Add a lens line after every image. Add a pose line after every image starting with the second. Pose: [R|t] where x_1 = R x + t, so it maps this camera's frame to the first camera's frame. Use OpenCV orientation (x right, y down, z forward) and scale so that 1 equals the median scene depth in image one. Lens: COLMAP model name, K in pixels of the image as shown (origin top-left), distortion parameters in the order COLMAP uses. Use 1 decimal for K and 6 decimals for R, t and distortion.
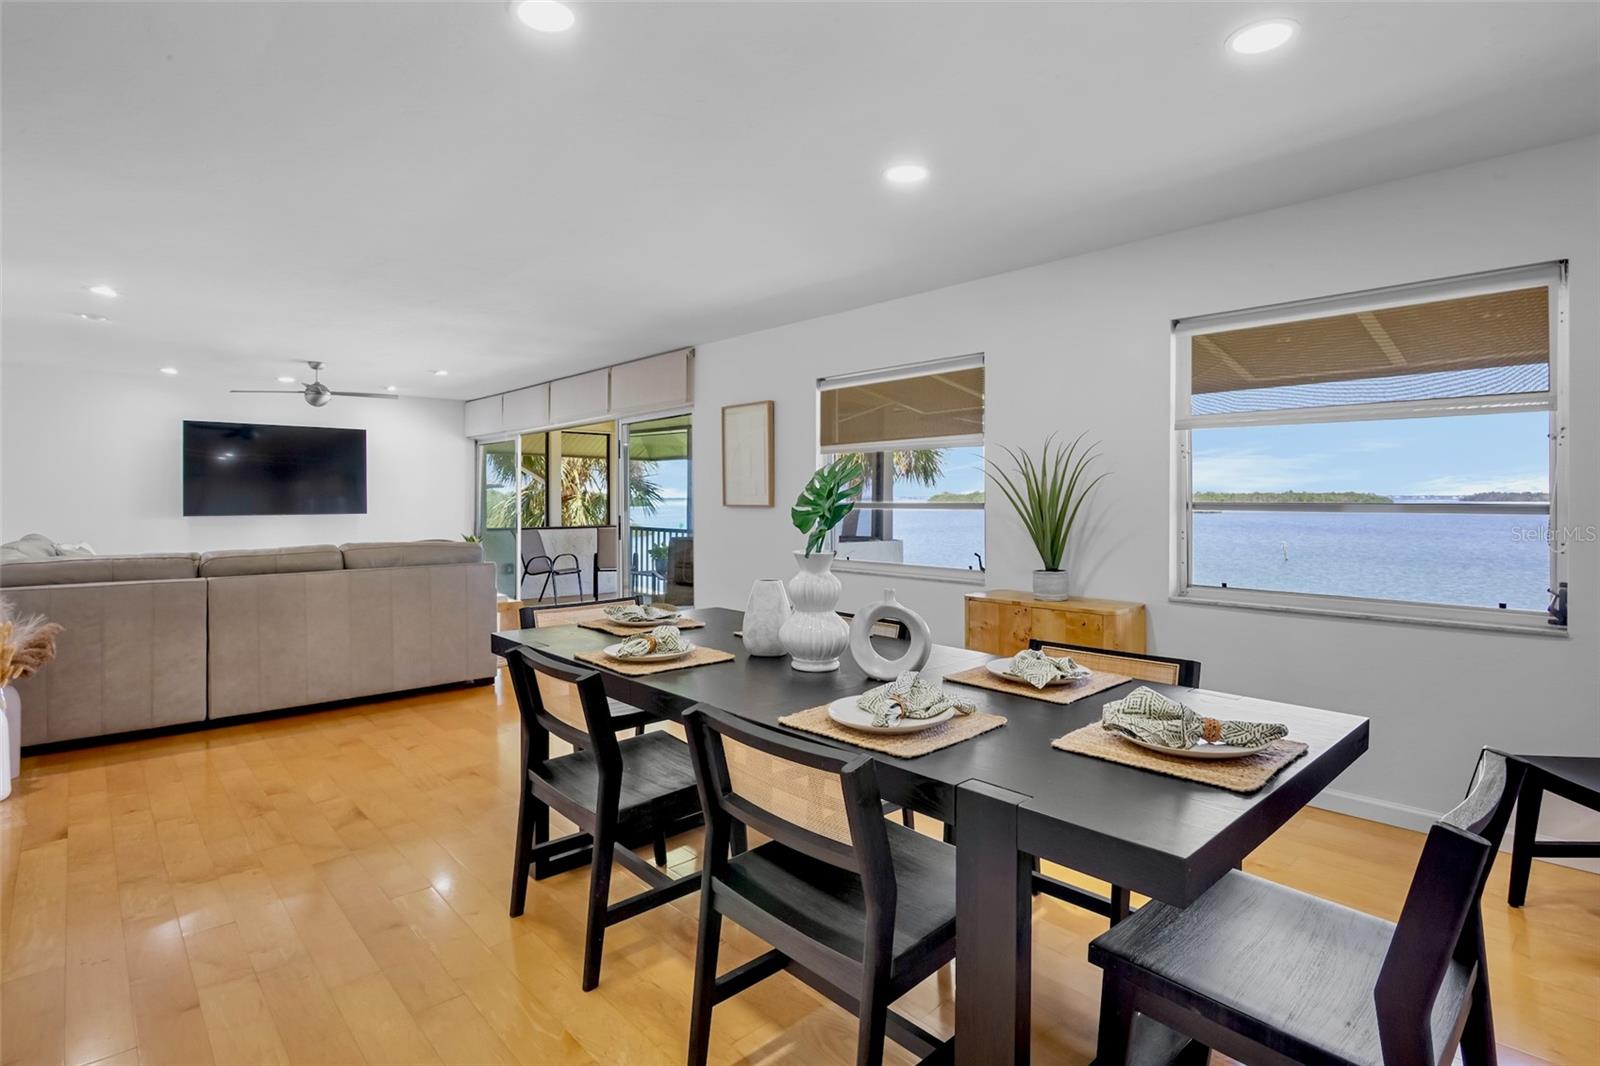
lens RADIAL K [[788.8, 0, 785.4], [0, 788.8, 500.2], [0, 0, 1]] dist [-0.016225, -0.002950]
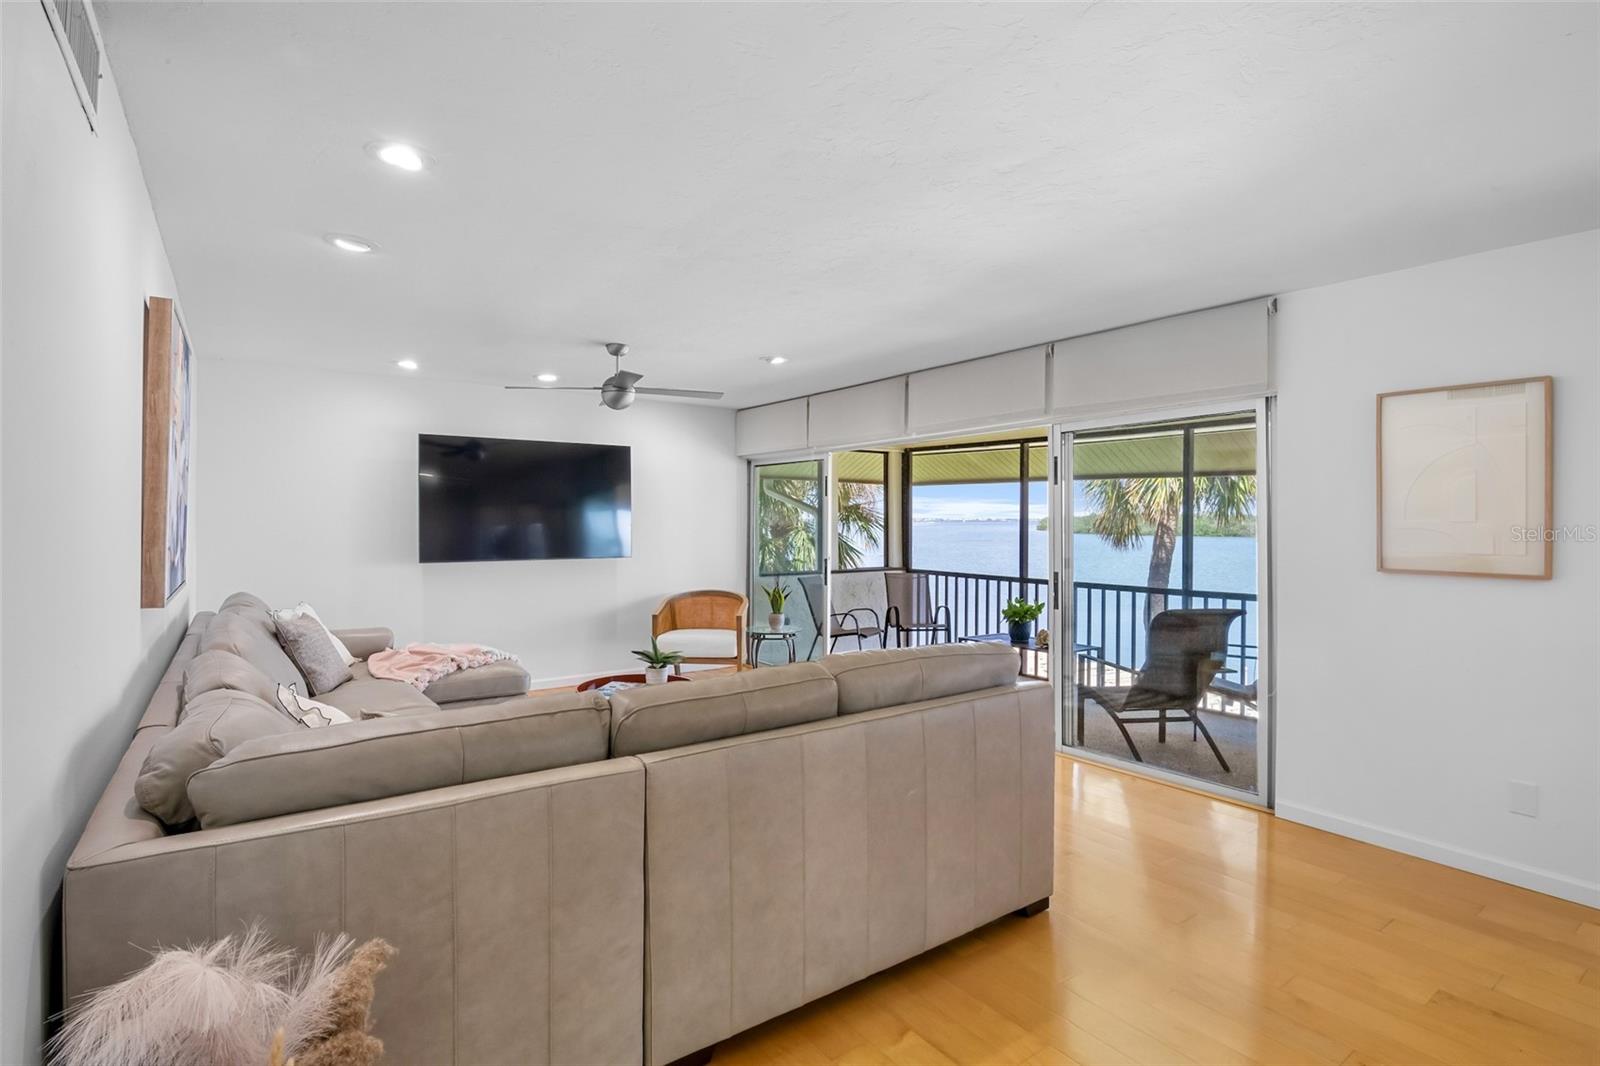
lens RADIAL K [[788.8, 0, 792.7], [0, 788.8, 526.0], [0, 0, 1]] dist [-0.016225, -0.002950]
pose [[0.991582, 0.004724, -0.129397, -0.610330], [-0.004117, 0.999979, 0.004954, -0.037416], [0.129418, -0.004380, 0.991581, 0.577148]]
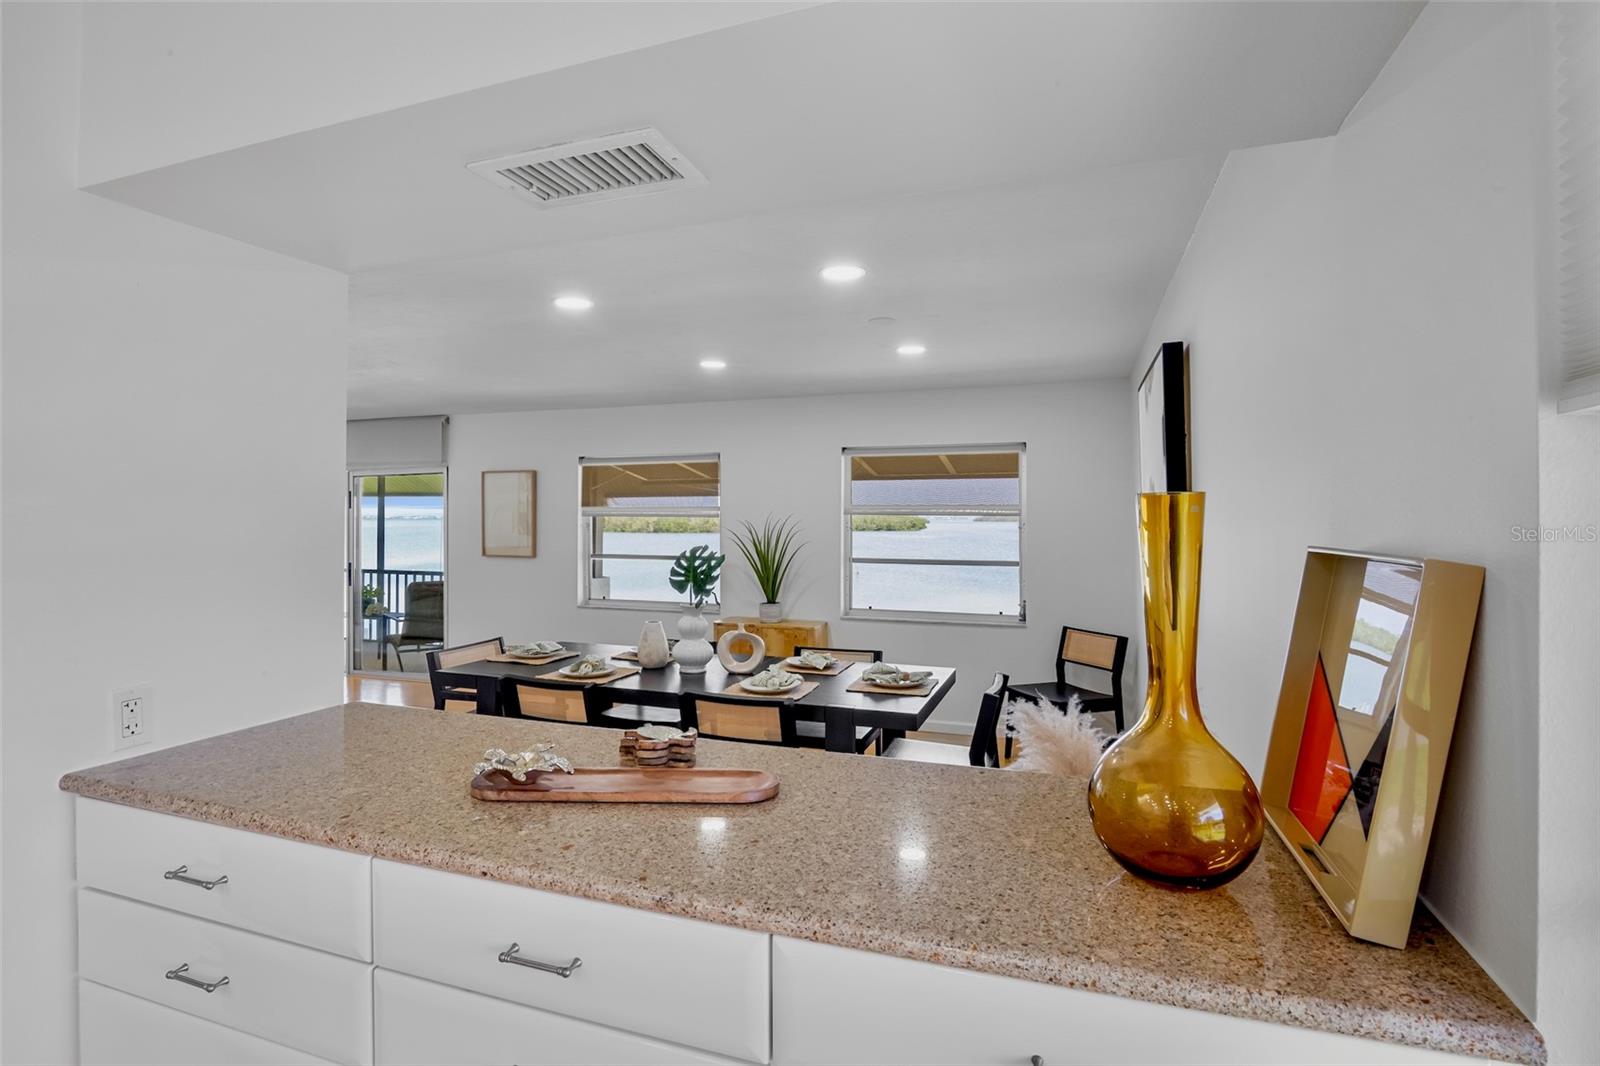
lens RADIAL K [[788.8, 0, 773.3], [0, 788.8, 516.6], [0, 0, 1]] dist [-0.016225, -0.002950]
pose [[0.892733, 0.001830, 0.450583, -0.320626], [0.000929, 0.999982, -0.005902, -0.063834], [-0.450586, 0.005688, 0.892715, -0.342830]]
